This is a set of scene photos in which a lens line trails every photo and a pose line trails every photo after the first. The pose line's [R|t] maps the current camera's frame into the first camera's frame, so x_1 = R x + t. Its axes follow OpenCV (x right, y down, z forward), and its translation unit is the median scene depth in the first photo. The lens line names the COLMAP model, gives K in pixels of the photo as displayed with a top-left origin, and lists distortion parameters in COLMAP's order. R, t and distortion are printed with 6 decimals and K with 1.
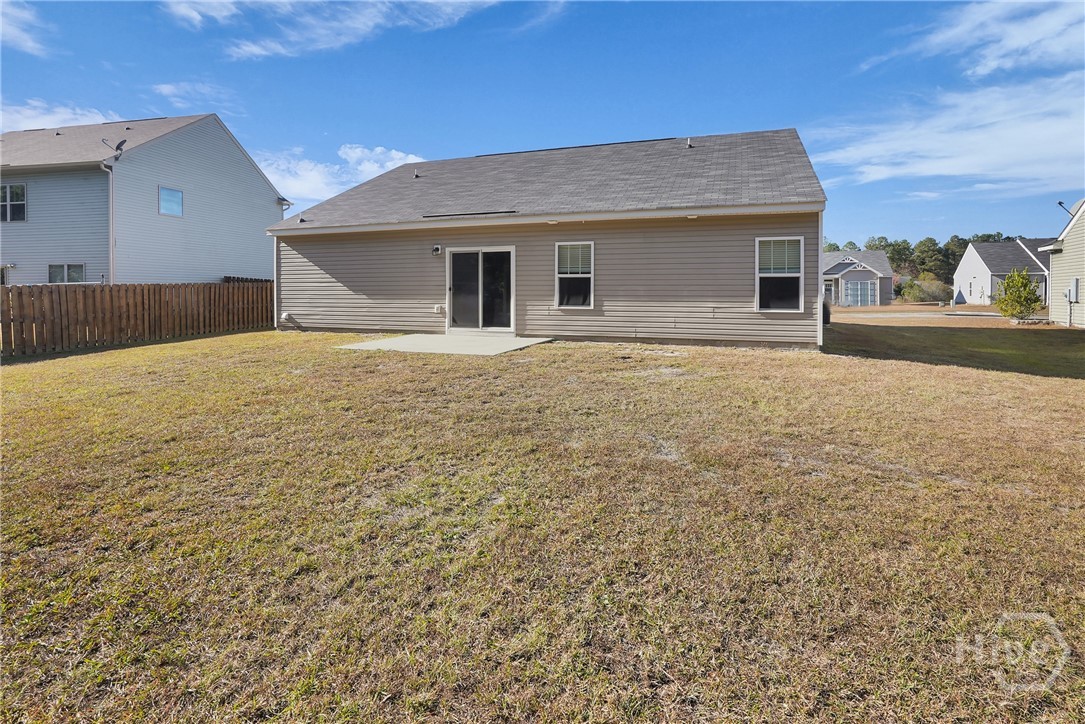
lens RADIAL K [[509.3, 0, 542.8], [0, 509.3, 302.3], [0, 0, 1]] dist [-0.029335, 0.000300]
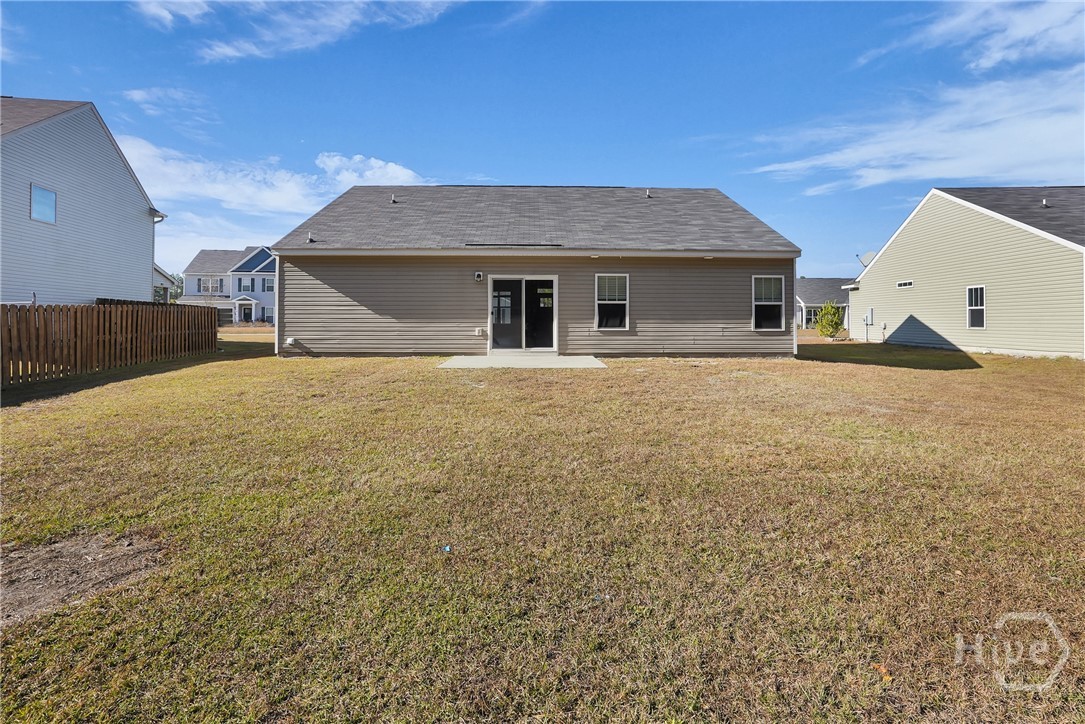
lens RADIAL K [[509.3, 0, 542.8], [0, 509.3, 302.3], [0, 0, 1]] dist [-0.029335, 0.000300]
pose [[0.934716, 0.012613, 0.355171, -0.476538], [0.007063, 0.998513, -0.054049, 0.010478], [-0.355325, 0.053029, 0.933237, -0.045308]]
